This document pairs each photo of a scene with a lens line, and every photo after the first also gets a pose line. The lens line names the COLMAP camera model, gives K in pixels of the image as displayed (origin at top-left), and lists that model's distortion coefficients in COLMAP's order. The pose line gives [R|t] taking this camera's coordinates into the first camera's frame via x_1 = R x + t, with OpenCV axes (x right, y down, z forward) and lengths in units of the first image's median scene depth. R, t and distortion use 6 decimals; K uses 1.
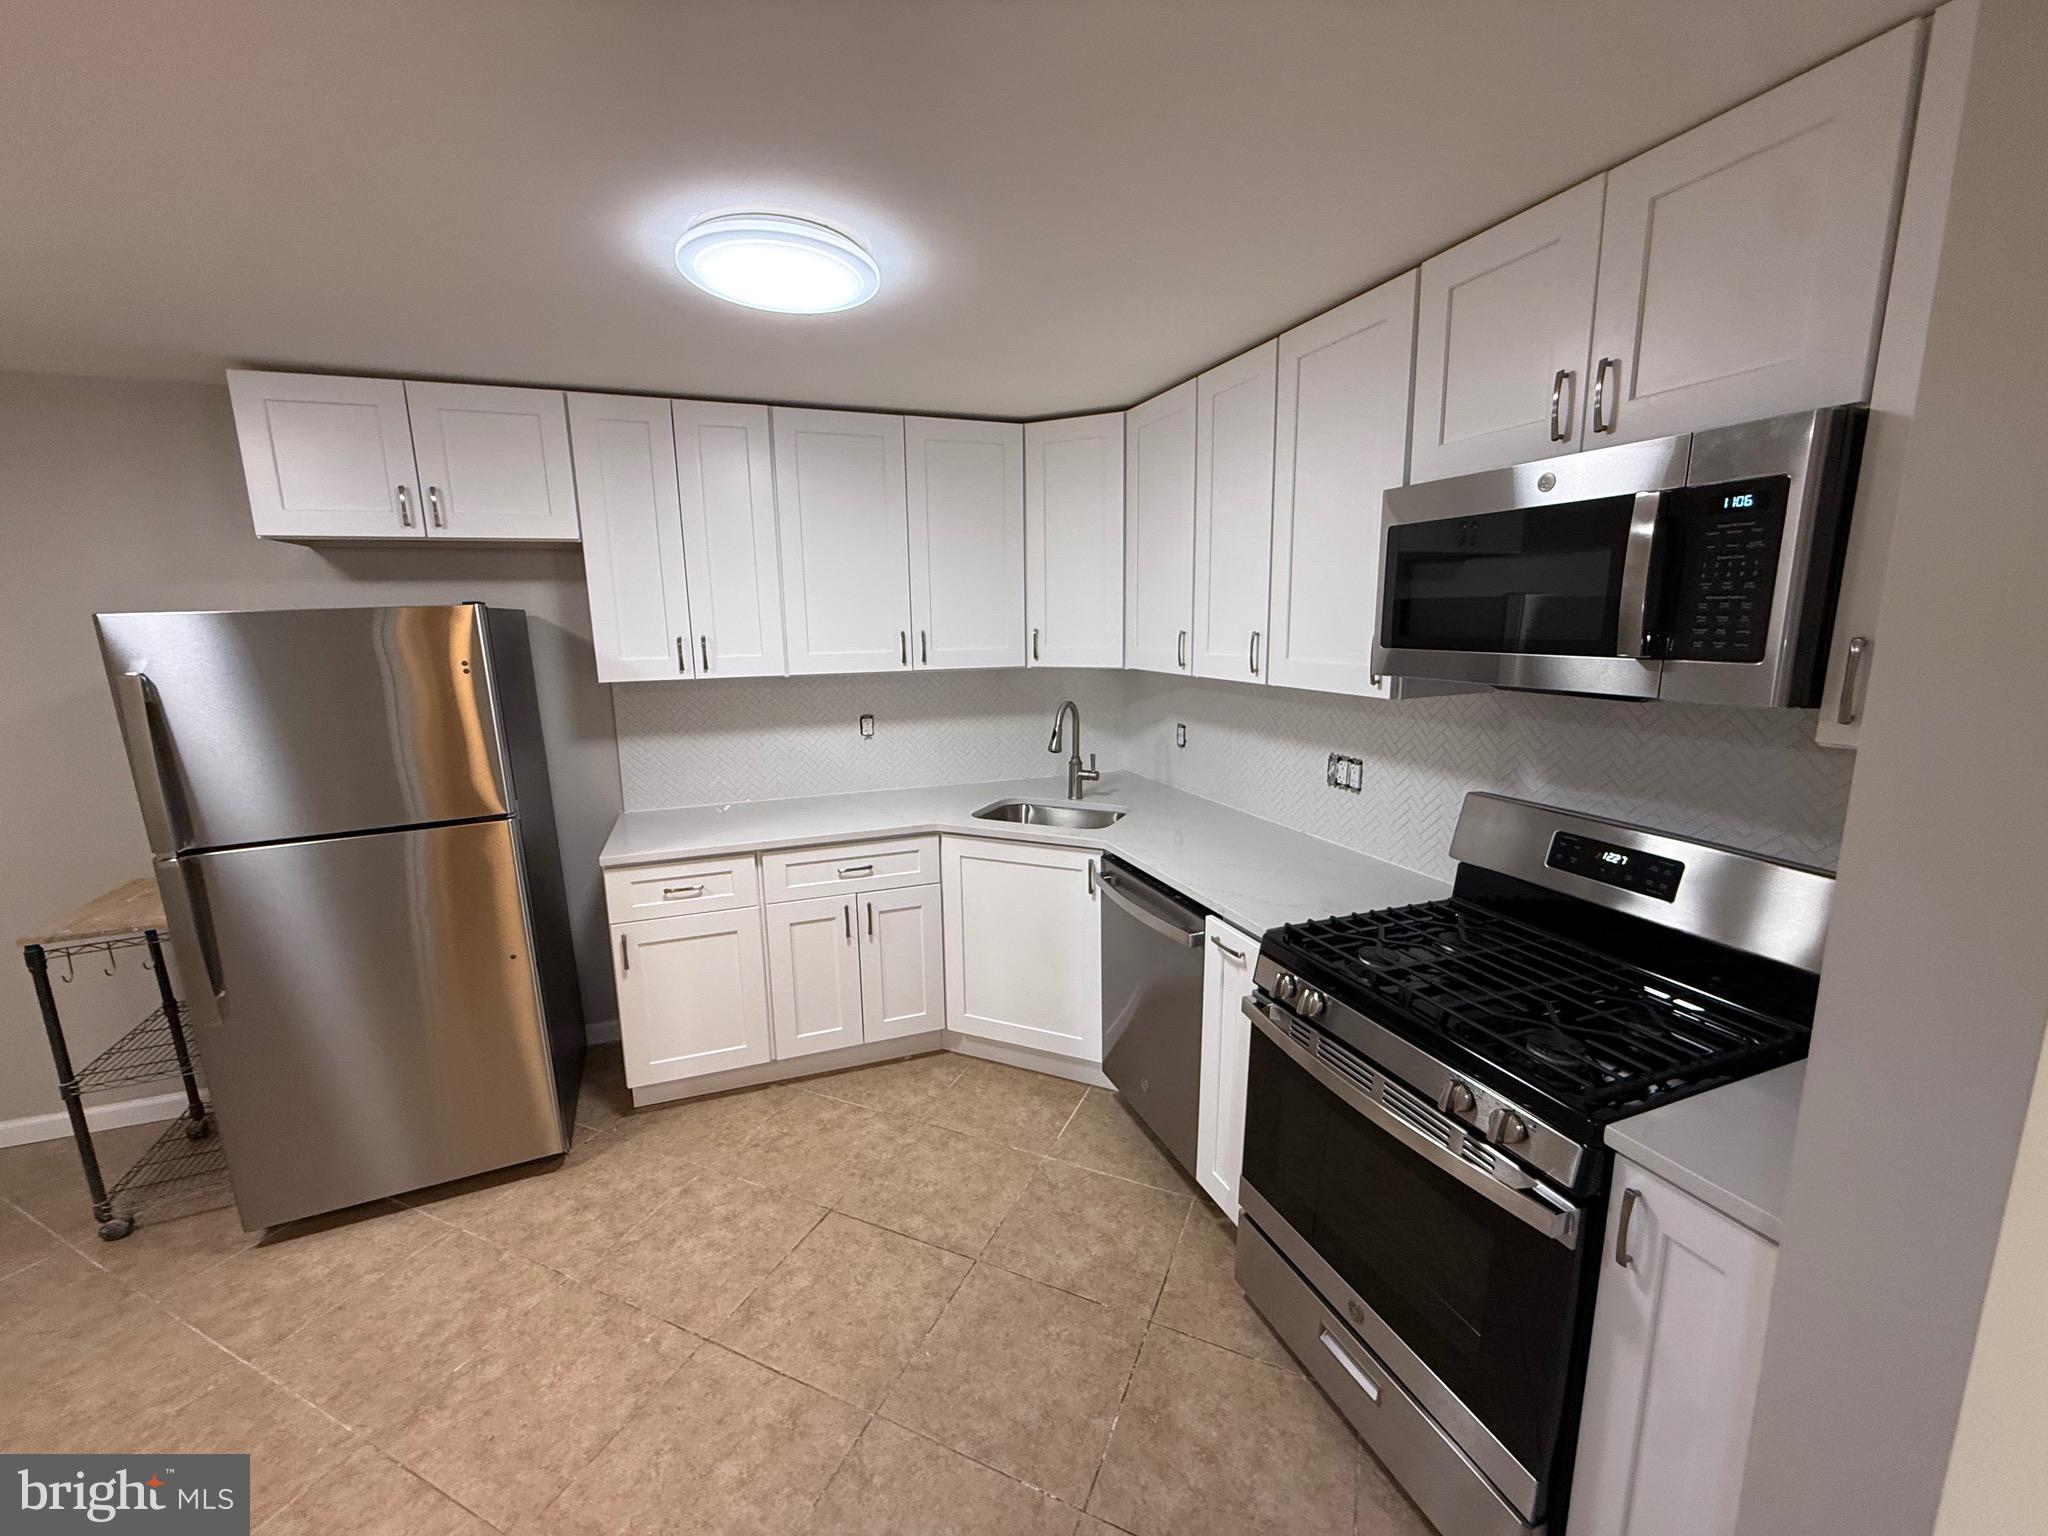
lens RADIAL K [[816.4, 0, 1021.4], [0, 816.4, 768.7], [0, 0, 1]] dist [-0.001155, 0.000113]
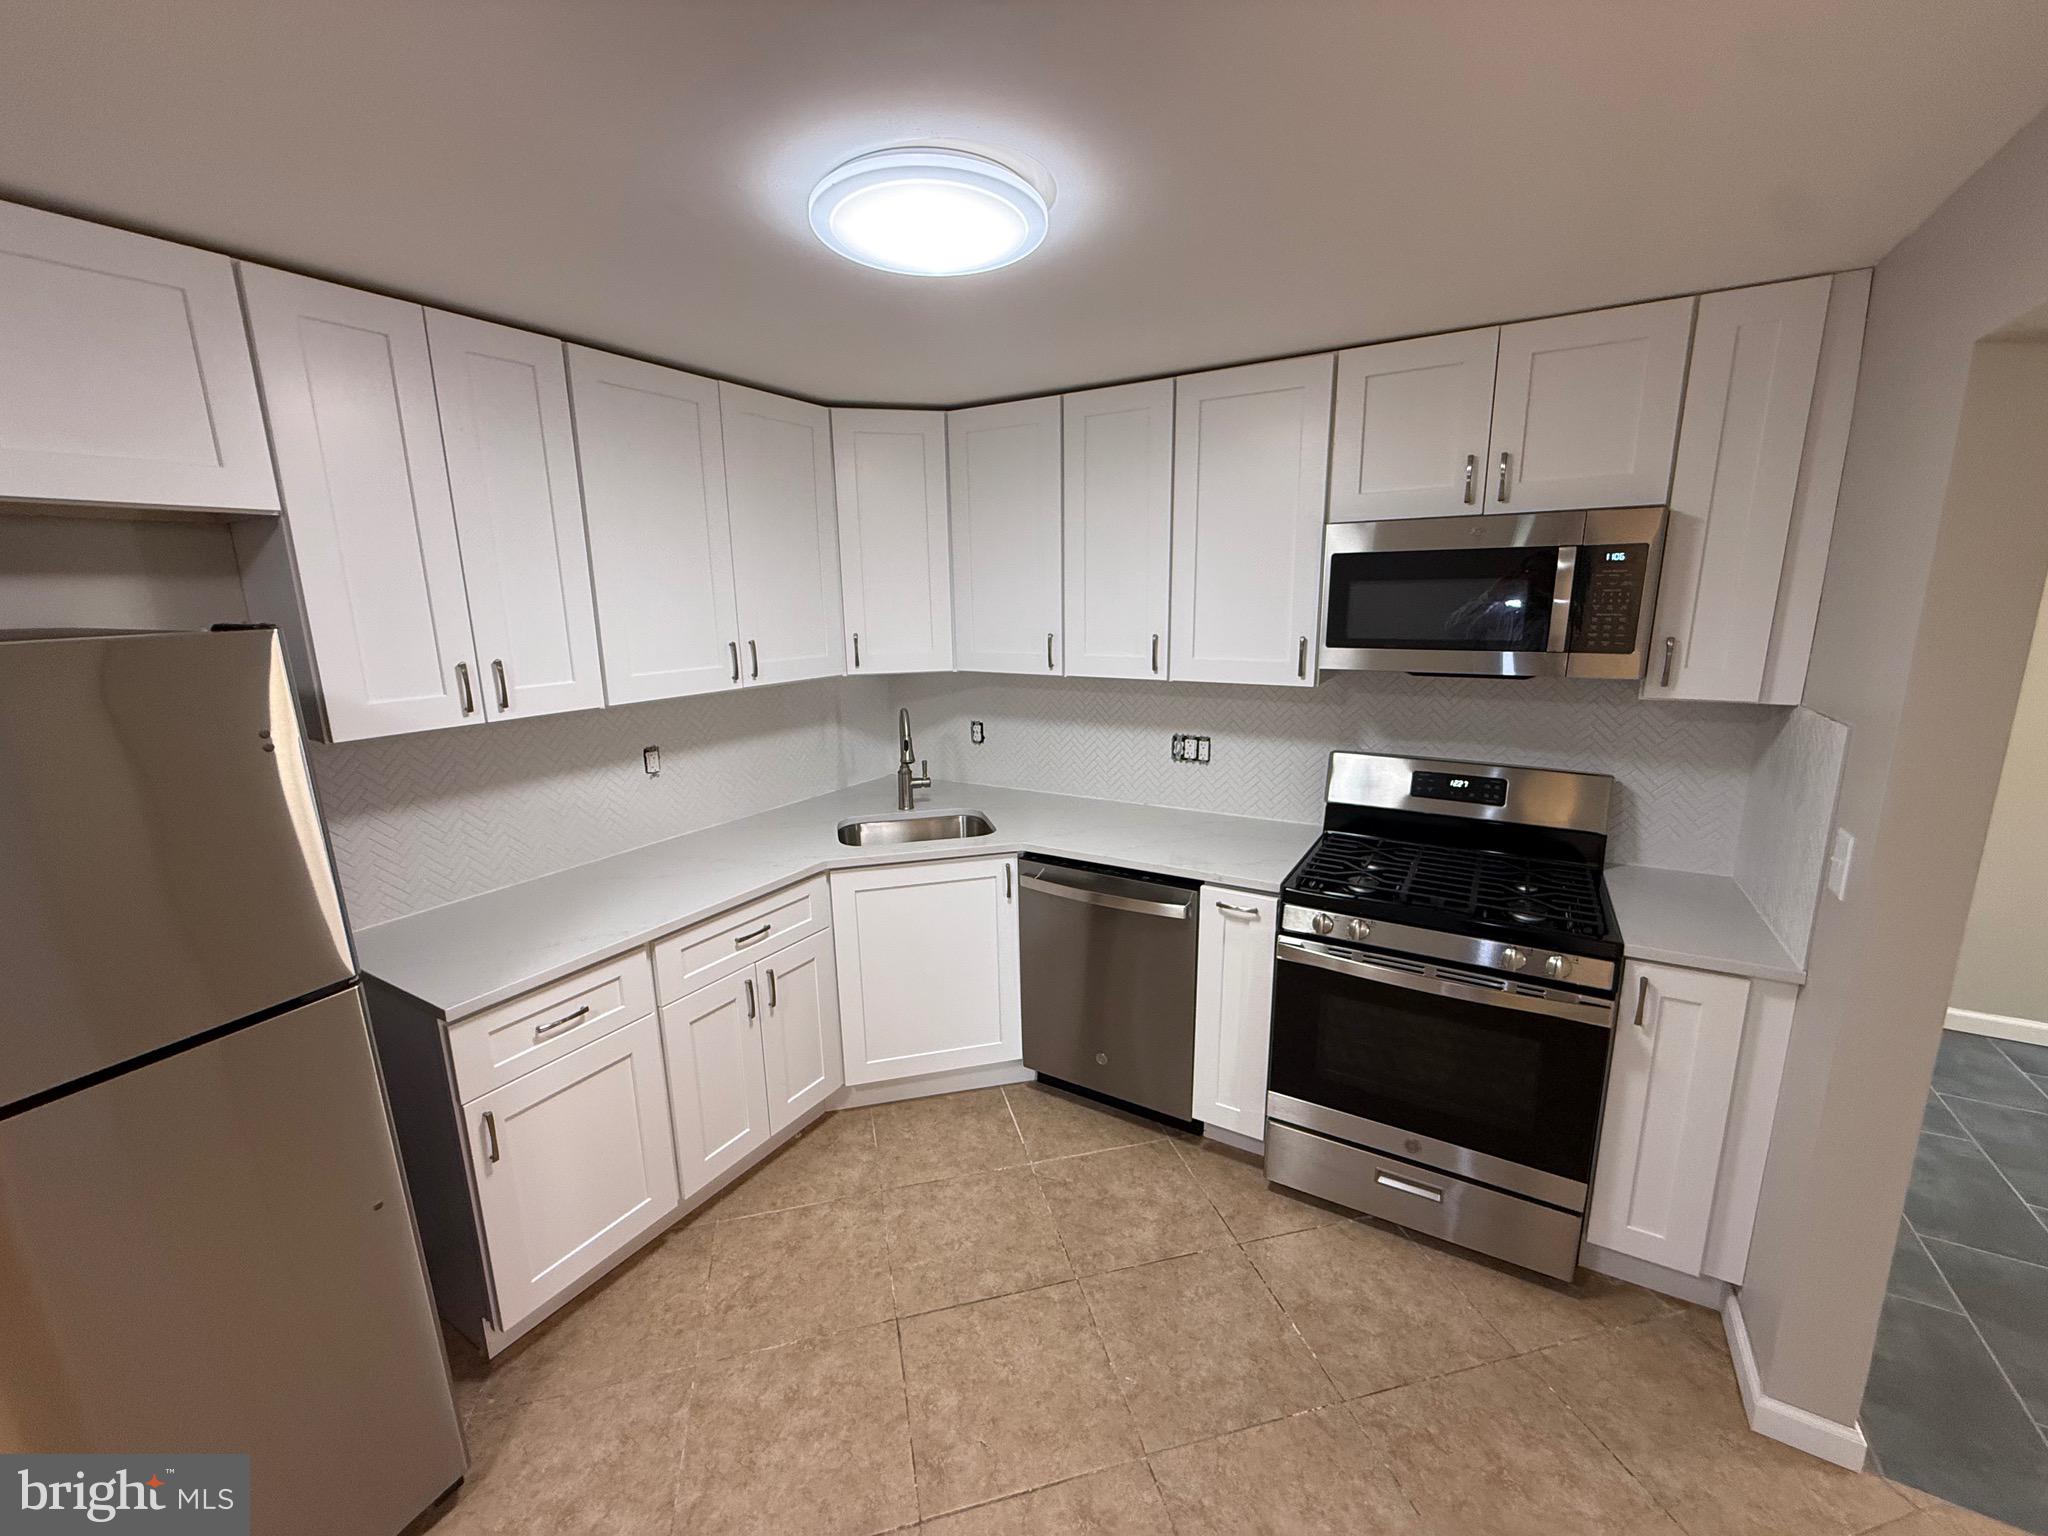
lens RADIAL K [[816.4, 0, 1019.9], [0, 816.4, 770.2], [0, 0, 1]] dist [-0.001155, 0.000113]
pose [[0.784250, -0.130565, 0.606551, -0.543817], [0.118477, 0.991133, 0.060162, -0.067503], [-0.609028, 0.024680, 0.792765, 0.208368]]
